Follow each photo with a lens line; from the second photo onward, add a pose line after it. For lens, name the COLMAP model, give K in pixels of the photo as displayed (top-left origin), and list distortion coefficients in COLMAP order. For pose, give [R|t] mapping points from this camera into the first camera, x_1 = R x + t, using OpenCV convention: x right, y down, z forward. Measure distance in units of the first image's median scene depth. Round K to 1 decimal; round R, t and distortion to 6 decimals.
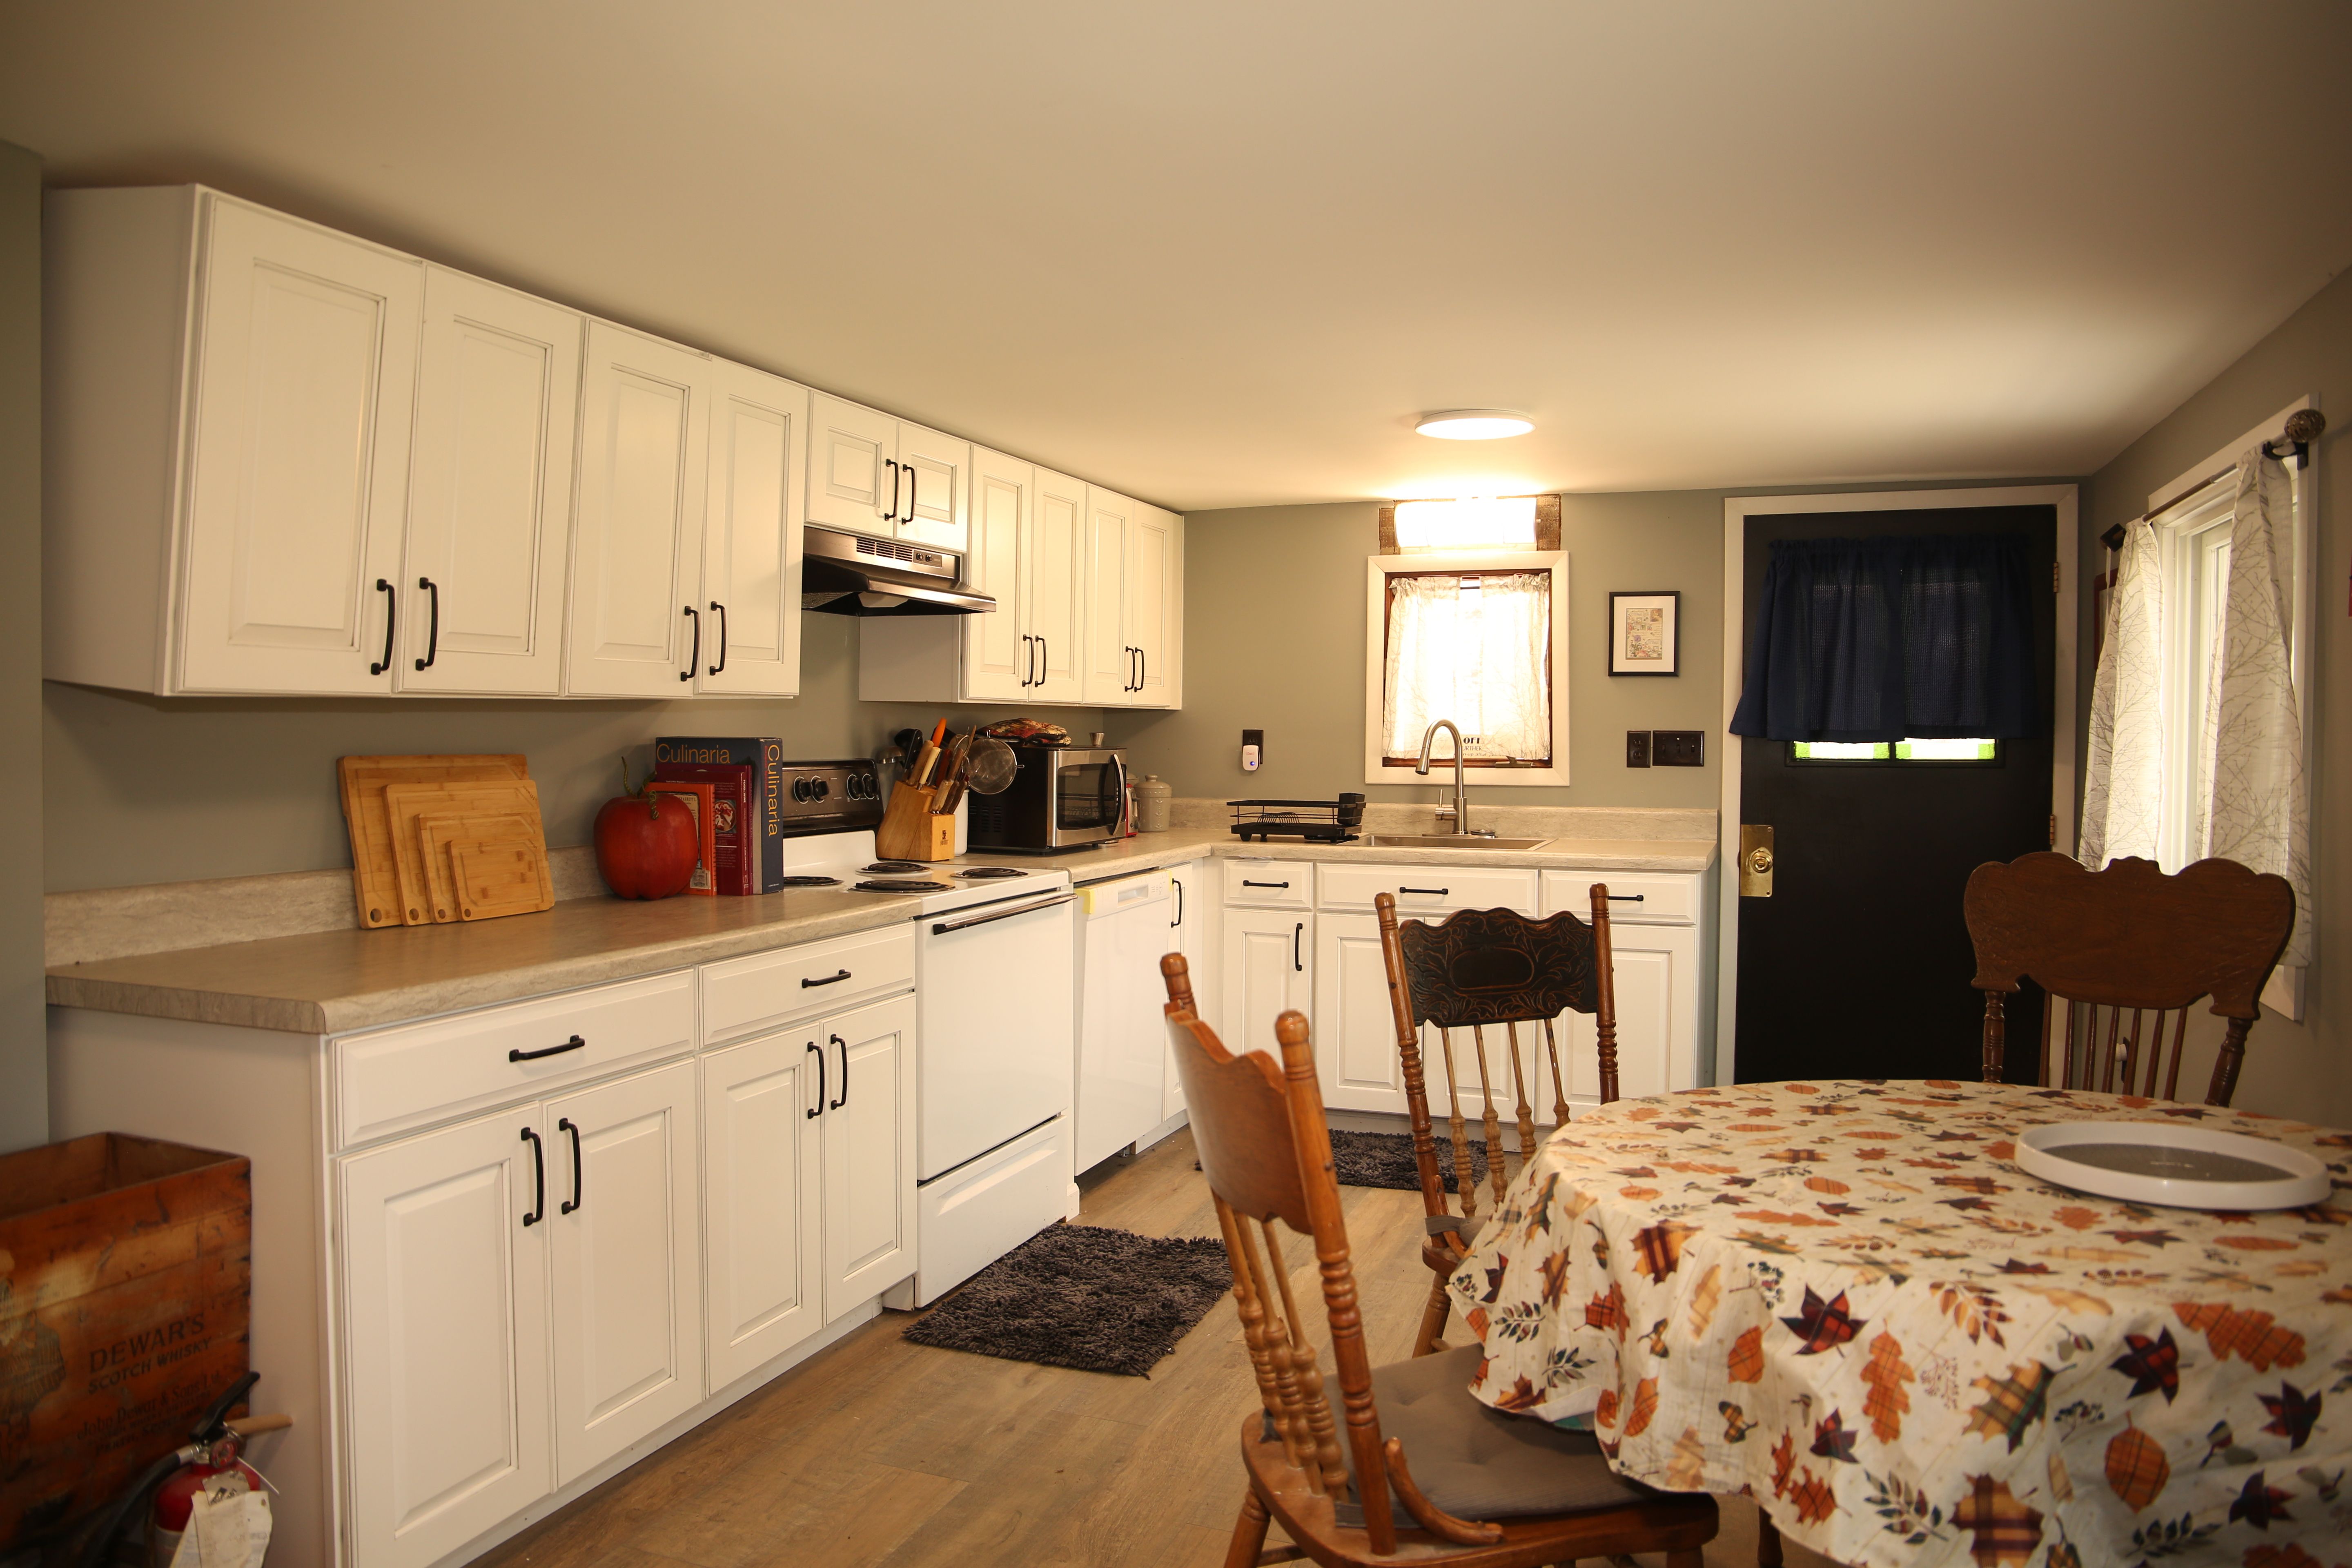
lens RADIAL K [[1655.9, 0, 1156.0], [0, 1655.9, 771.0], [0, 0, 1]] dist [-0.081577, -0.000955]
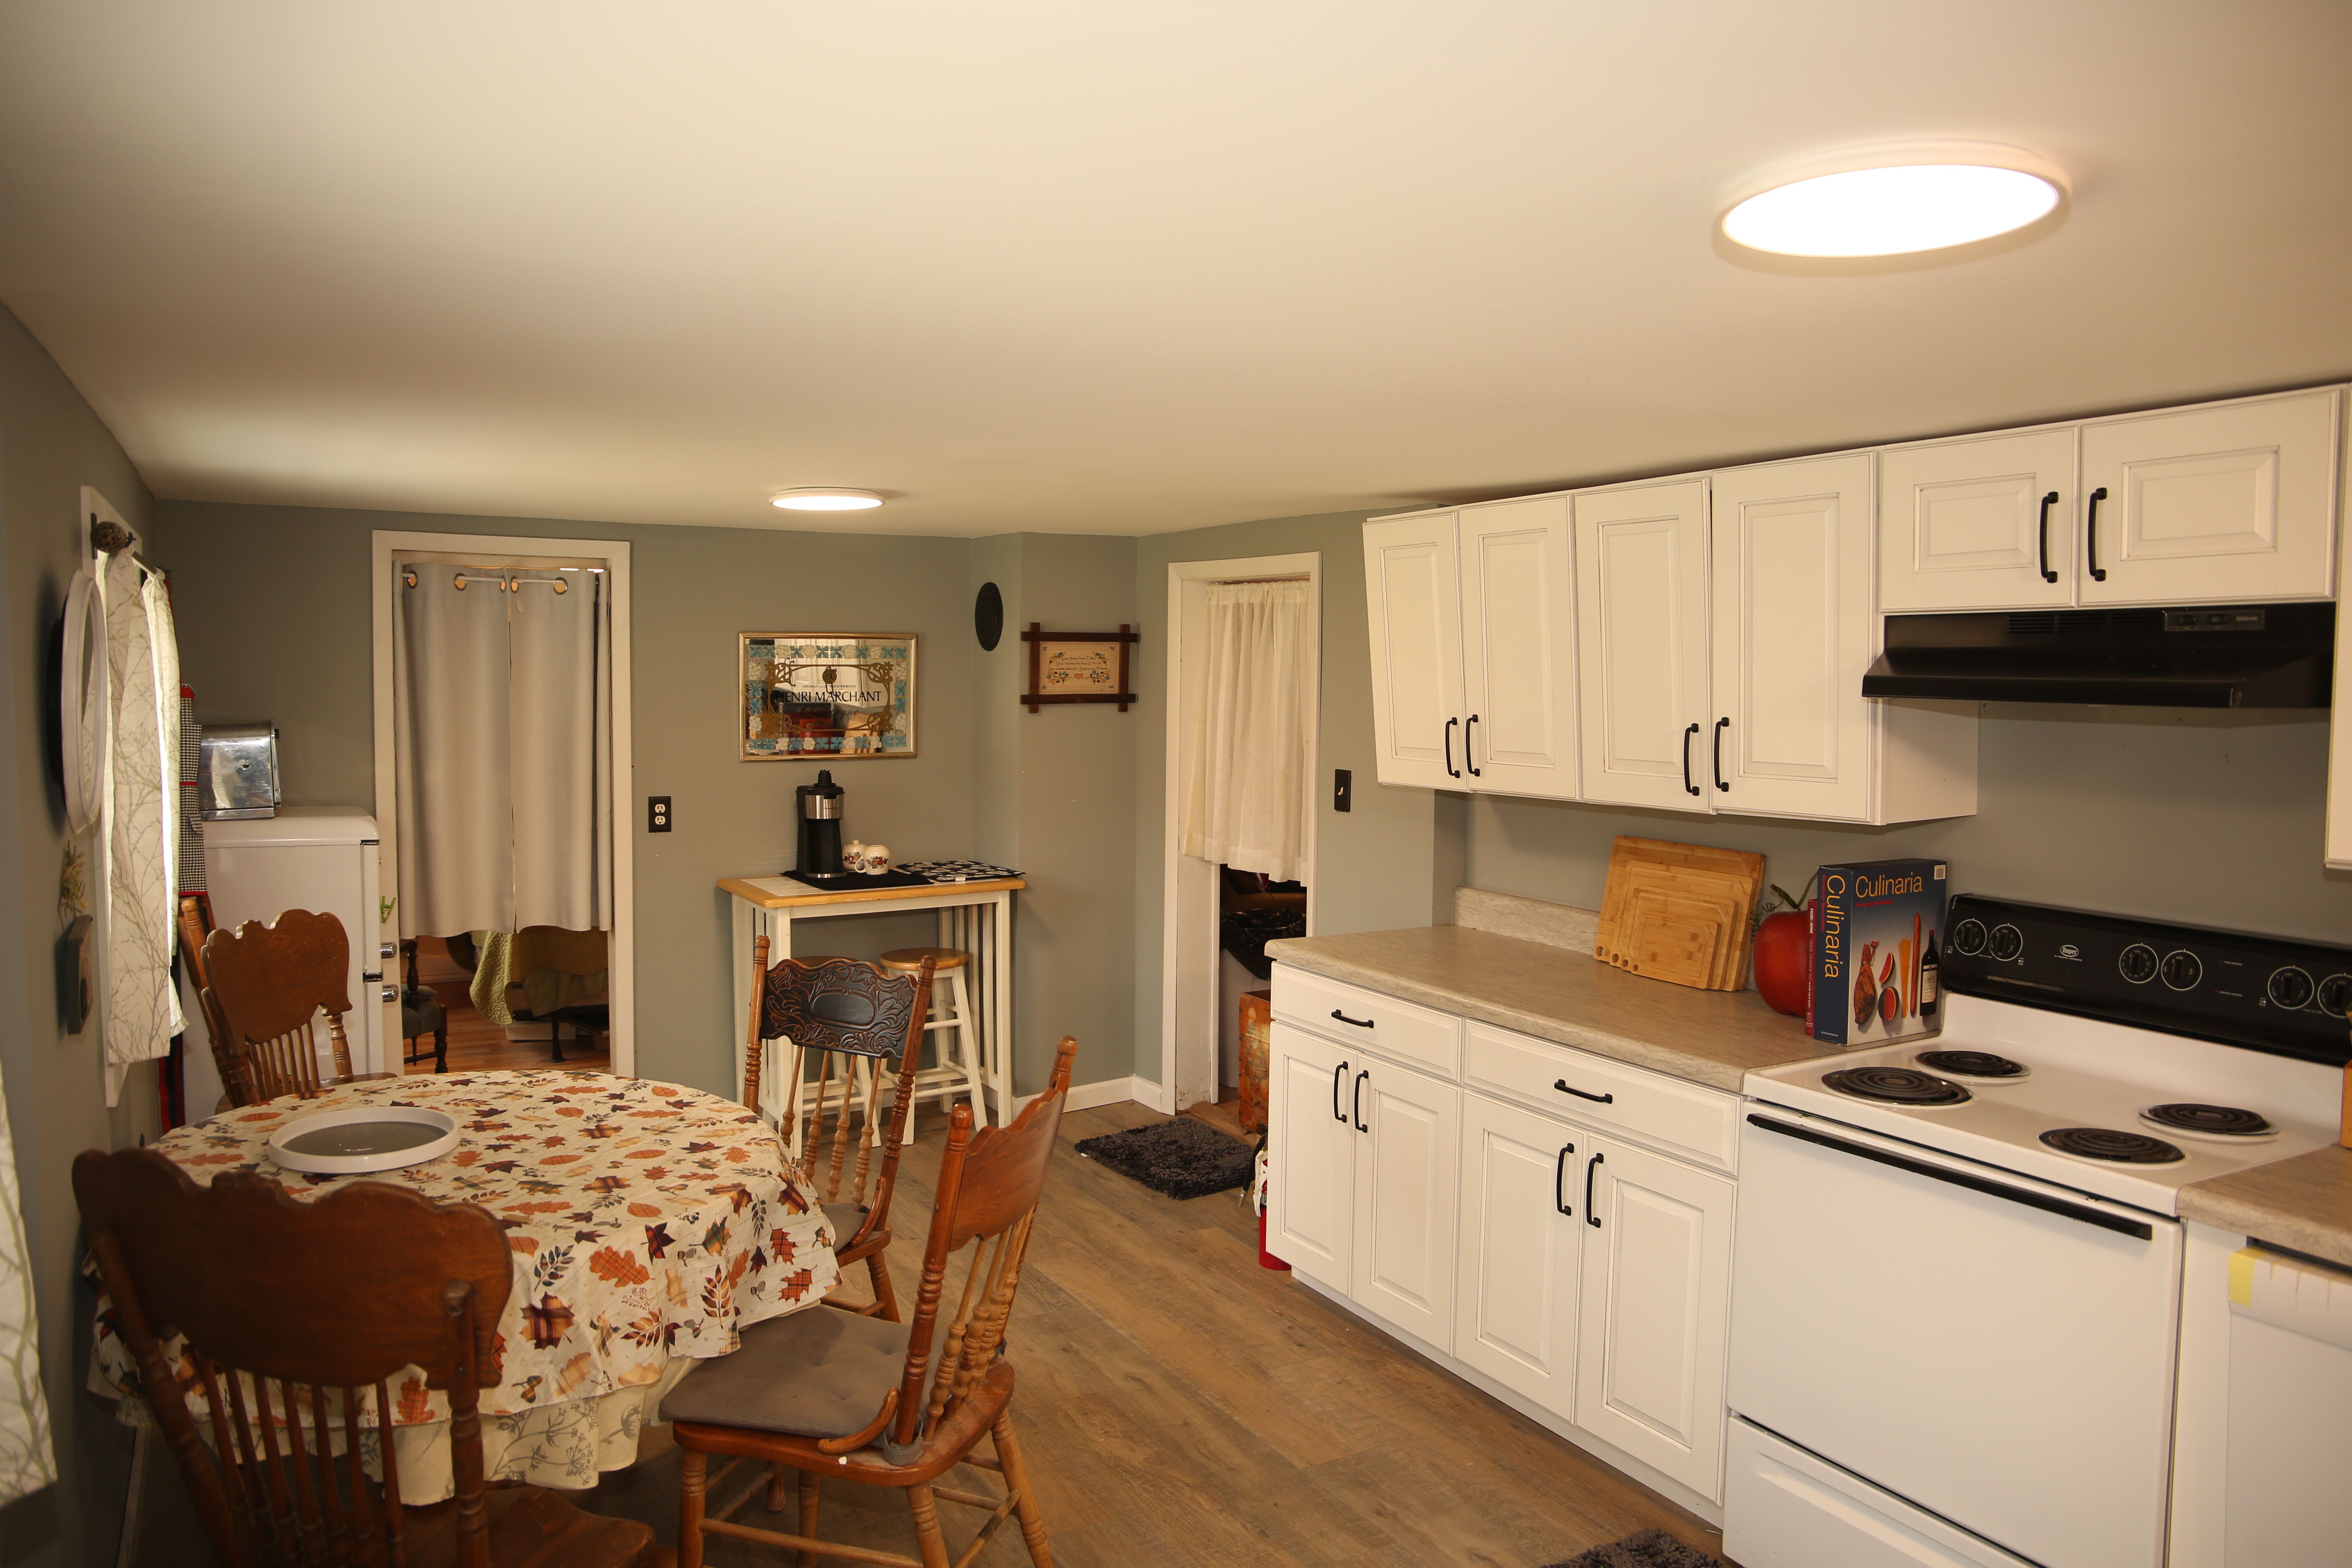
lens RADIAL K [[1655.9, 0, 1159.8], [0, 1655.9, 785.4], [0, 0, 1]] dist [-0.081577, -0.000955]
pose [[-0.650465, 0.043135, -0.758310, 0.866964], [-0.028254, 0.996321, 0.080909, -0.163427], [0.759010, 0.074054, -0.646854, 1.709001]]
